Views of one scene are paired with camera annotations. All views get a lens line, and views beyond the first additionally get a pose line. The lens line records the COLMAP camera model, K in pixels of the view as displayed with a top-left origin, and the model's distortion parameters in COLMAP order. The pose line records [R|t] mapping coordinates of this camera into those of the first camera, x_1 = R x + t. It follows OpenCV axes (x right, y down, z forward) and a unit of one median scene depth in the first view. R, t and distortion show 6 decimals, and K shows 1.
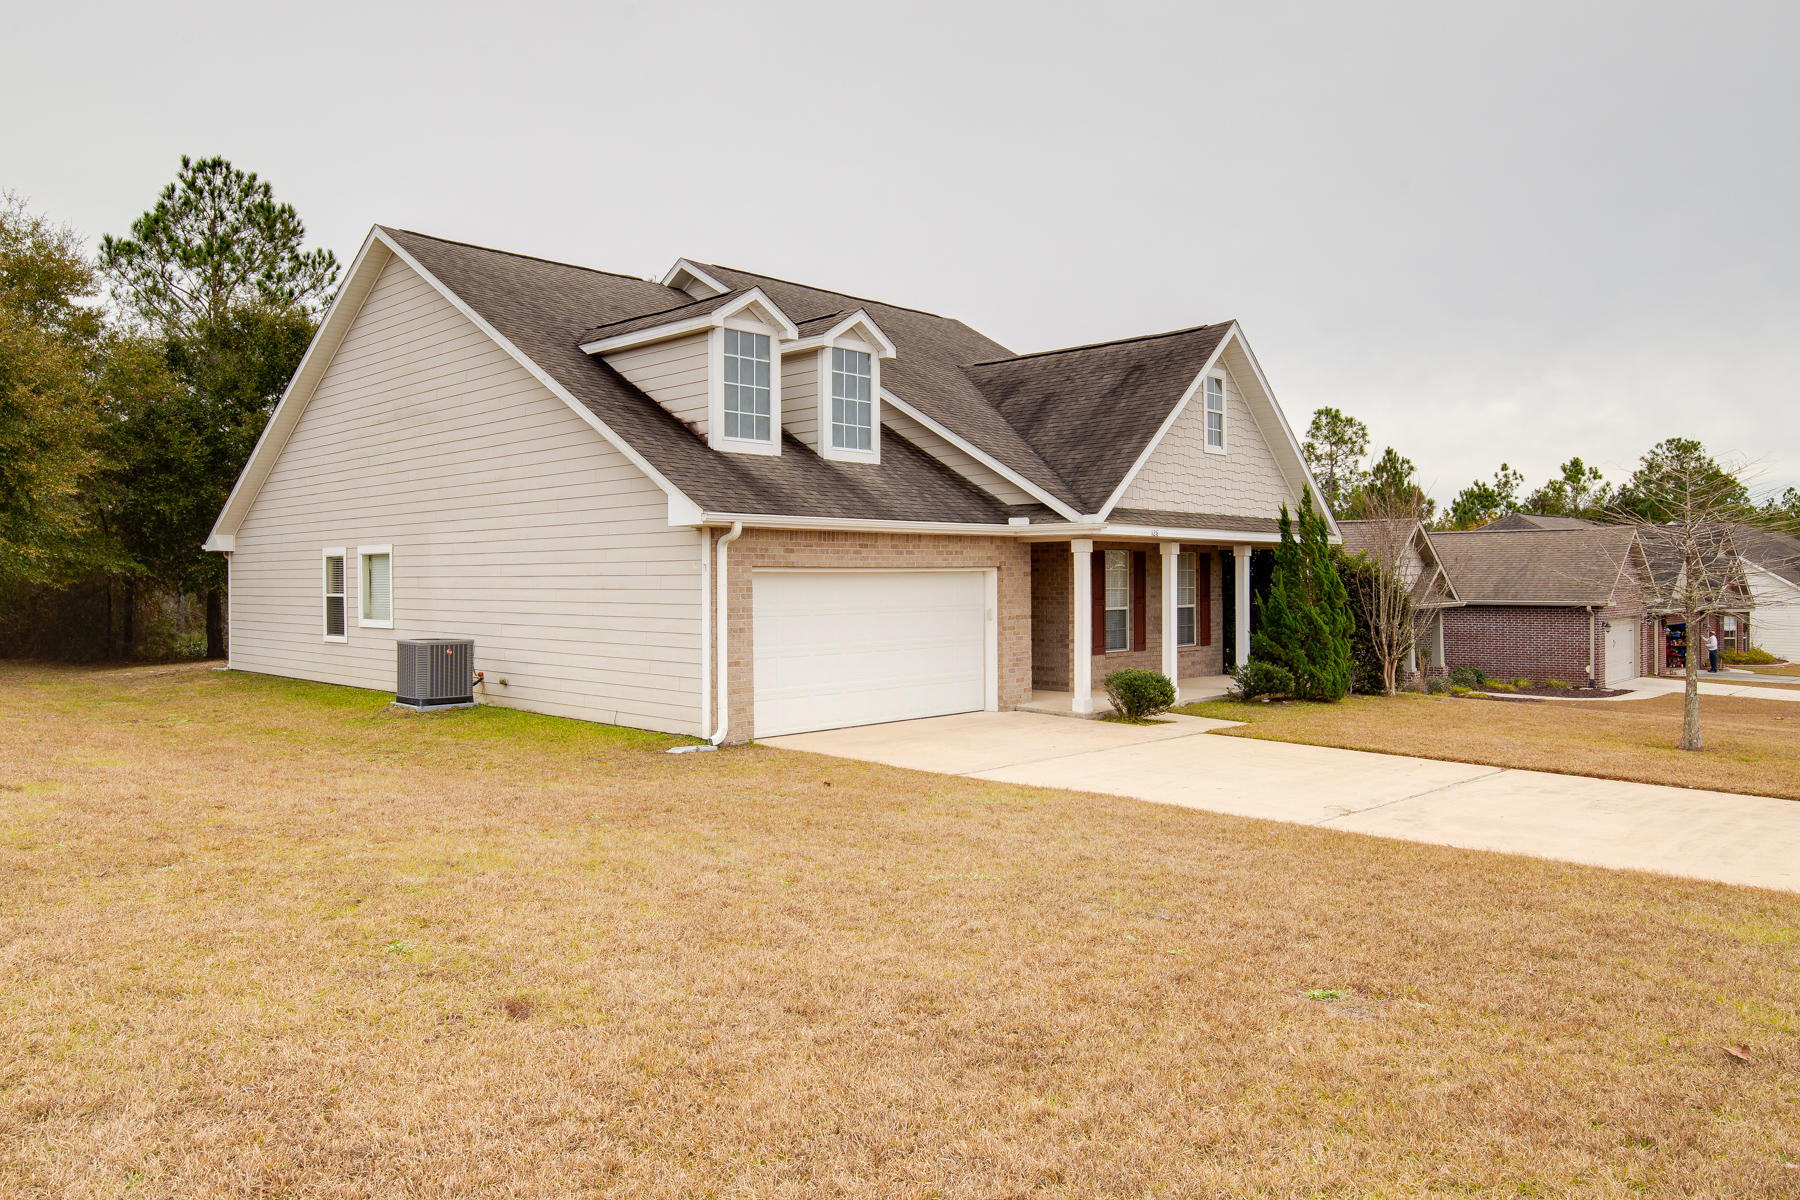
lens RADIAL K [[1242.8, 0, 893.7], [0, 1242.8, 590.3], [0, 0, 1]] dist [0.010479, -0.000004]
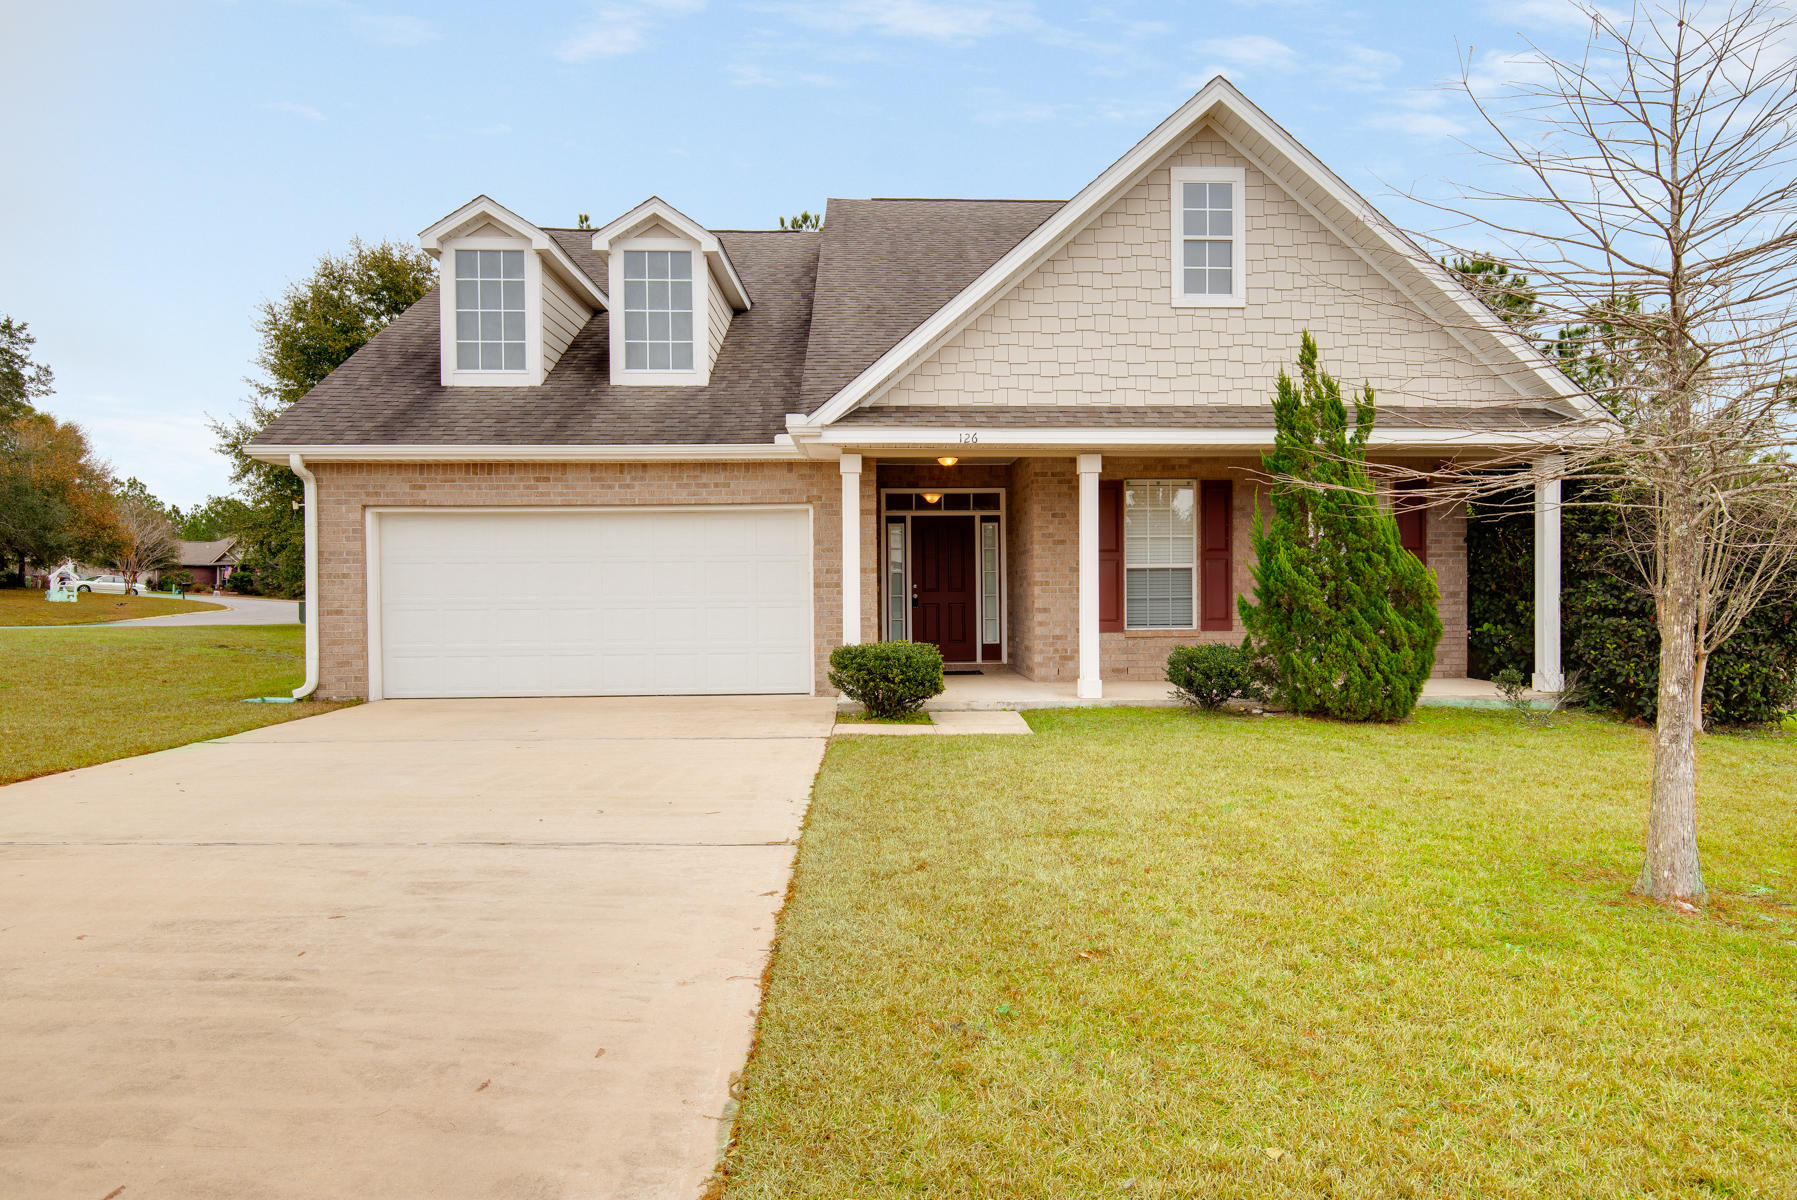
lens RADIAL K [[1240.7, 0, 899.5], [0, 1240.7, 603.0], [0, 0, 1]] dist [0.010479, -0.000004]
pose [[0.708647, 0.003965, -0.705552, 0.607197], [-0.001936, 0.999991, 0.003676, 0.036306], [0.705561, -0.001239, 0.708649, 0.472700]]
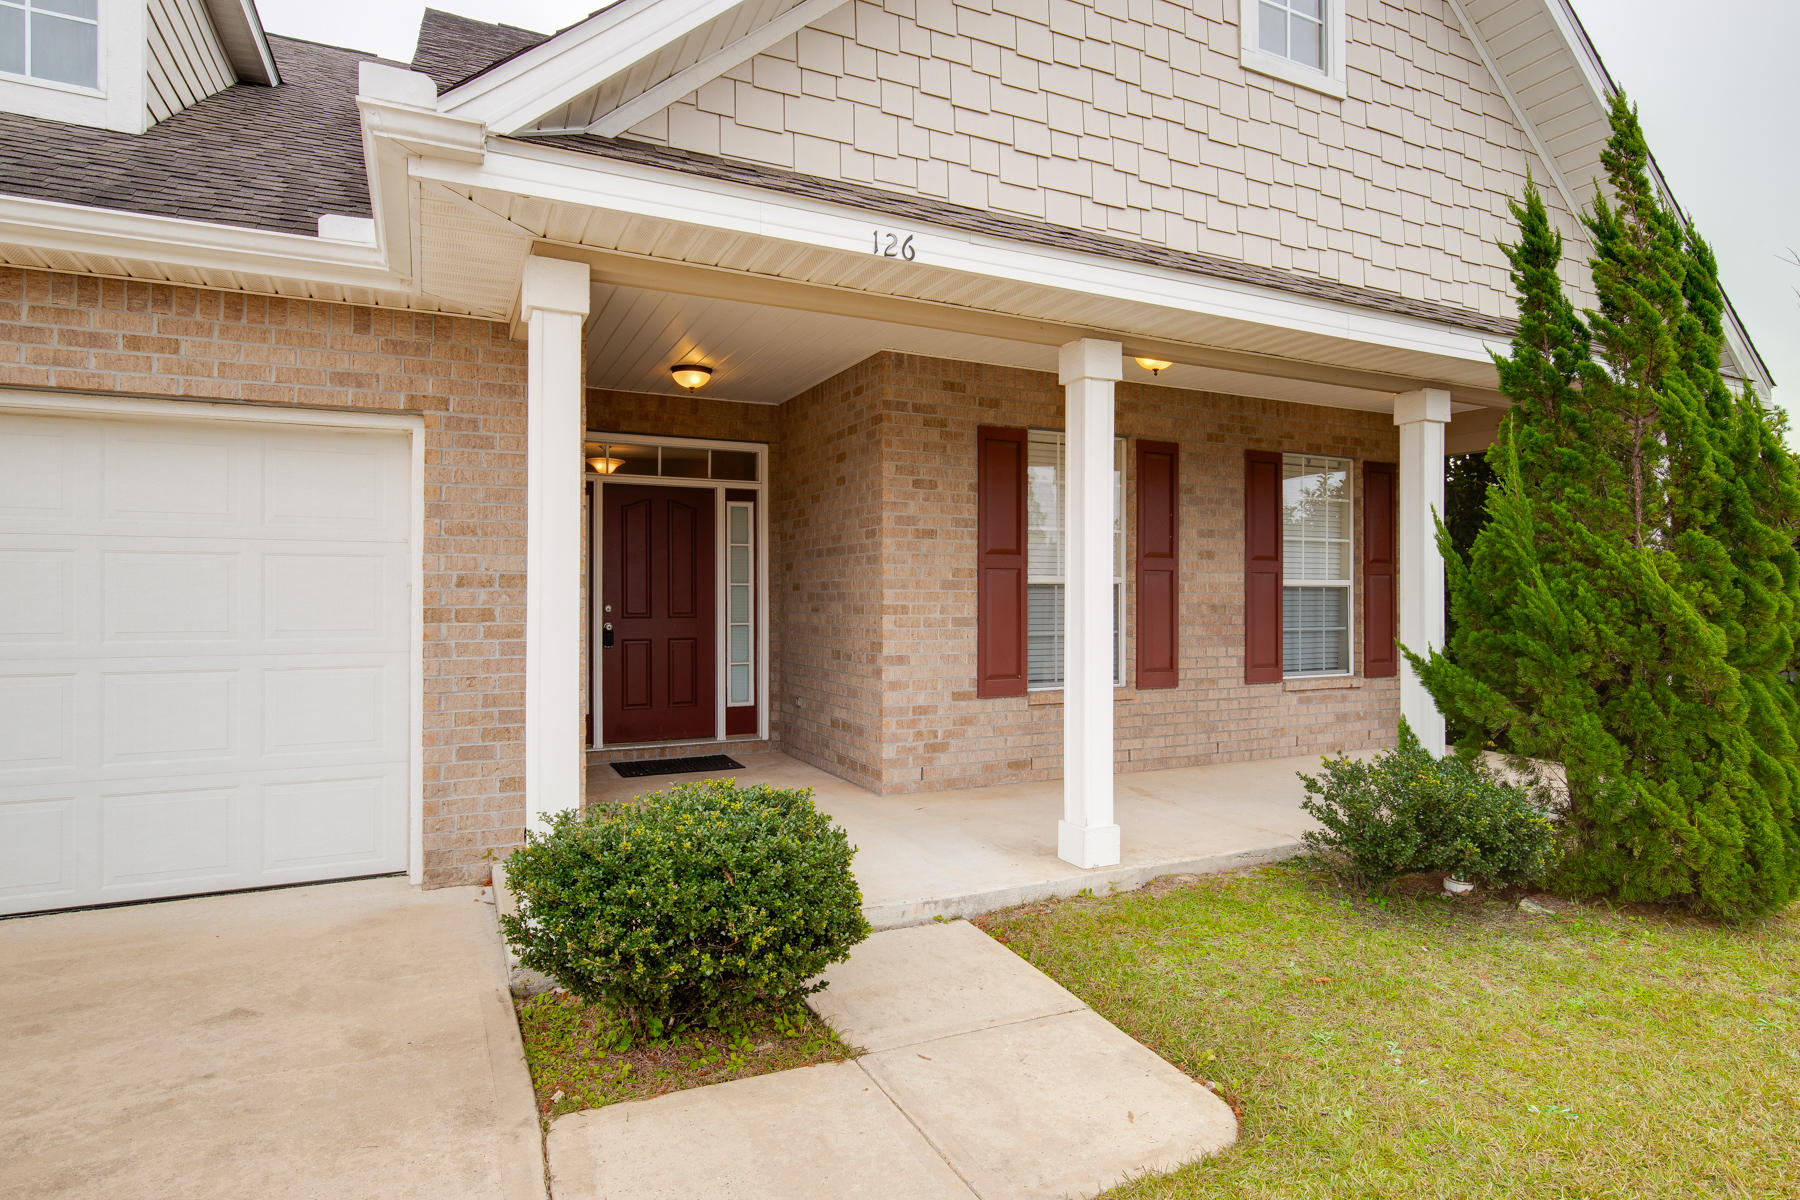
lens RADIAL K [[998.0, 0, 914.2], [0, 998.0, 590.8], [0, 0, 1]] dist [-0.006781, -0.000459]
pose [[0.938762, 0.003525, -0.344548, 0.265433], [-0.008303, 0.999889, -0.012394, 0.025155], [0.344466, 0.014496, 0.938687, 0.756967]]
